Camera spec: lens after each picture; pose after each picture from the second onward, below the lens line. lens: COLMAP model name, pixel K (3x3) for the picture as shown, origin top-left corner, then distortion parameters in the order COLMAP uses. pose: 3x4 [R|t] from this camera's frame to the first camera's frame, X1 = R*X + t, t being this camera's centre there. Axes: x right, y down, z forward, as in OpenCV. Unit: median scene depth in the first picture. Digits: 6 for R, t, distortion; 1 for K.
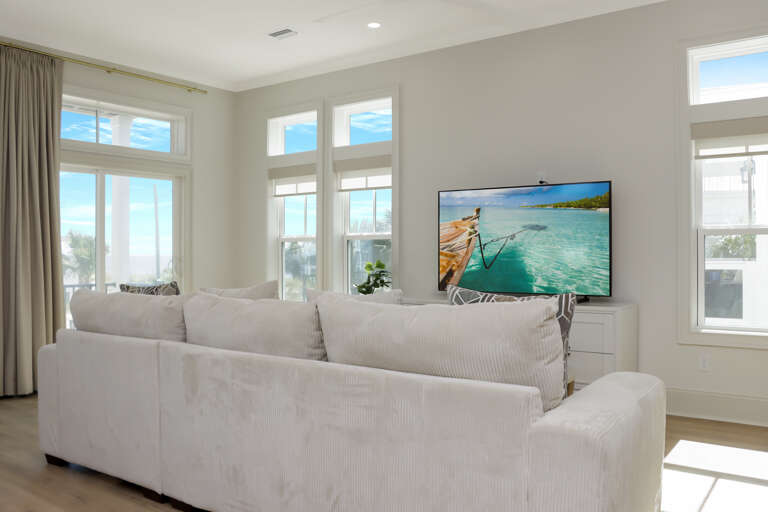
lens RADIAL K [[636.8, 0, 384.0], [0, 636.8, 256.0], [0, 0, 1]] dist [-0.153833, 0.113846]
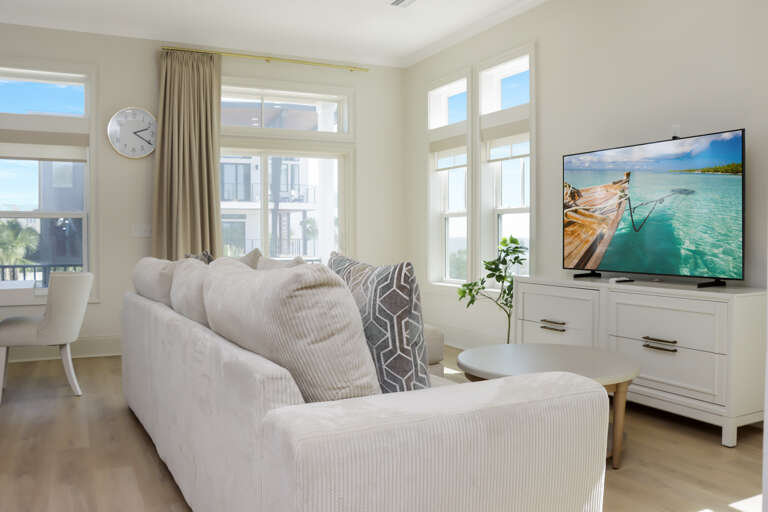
lens RADIAL K [[636.8, 0, 384.0], [0, 636.8, 256.0], [0, 0, 1]] dist [-0.153833, 0.113846]
pose [[0.889339, 0.015312, -0.456992, 0.222051], [-0.002020, 0.999561, 0.029562, 0.009844], [0.457244, -0.025367, 0.888979, 0.095682]]
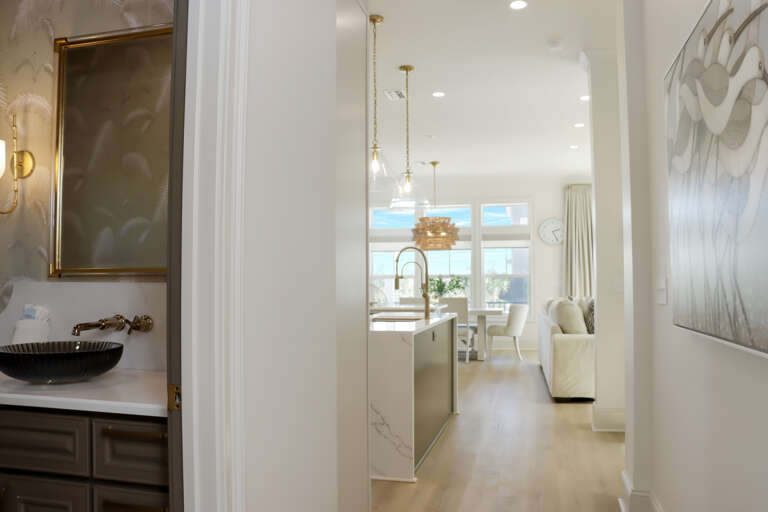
lens RADIAL K [[636.8, 0, 384.0], [0, 636.8, 256.0], [0, 0, 1]] dist [-0.153833, 0.113846]
pose [[0.376762, -0.032727, -0.925732, 0.919863], [-0.002799, 0.999331, -0.036468, -0.011971], [0.926306, 0.016331, 0.376419, -0.351057]]
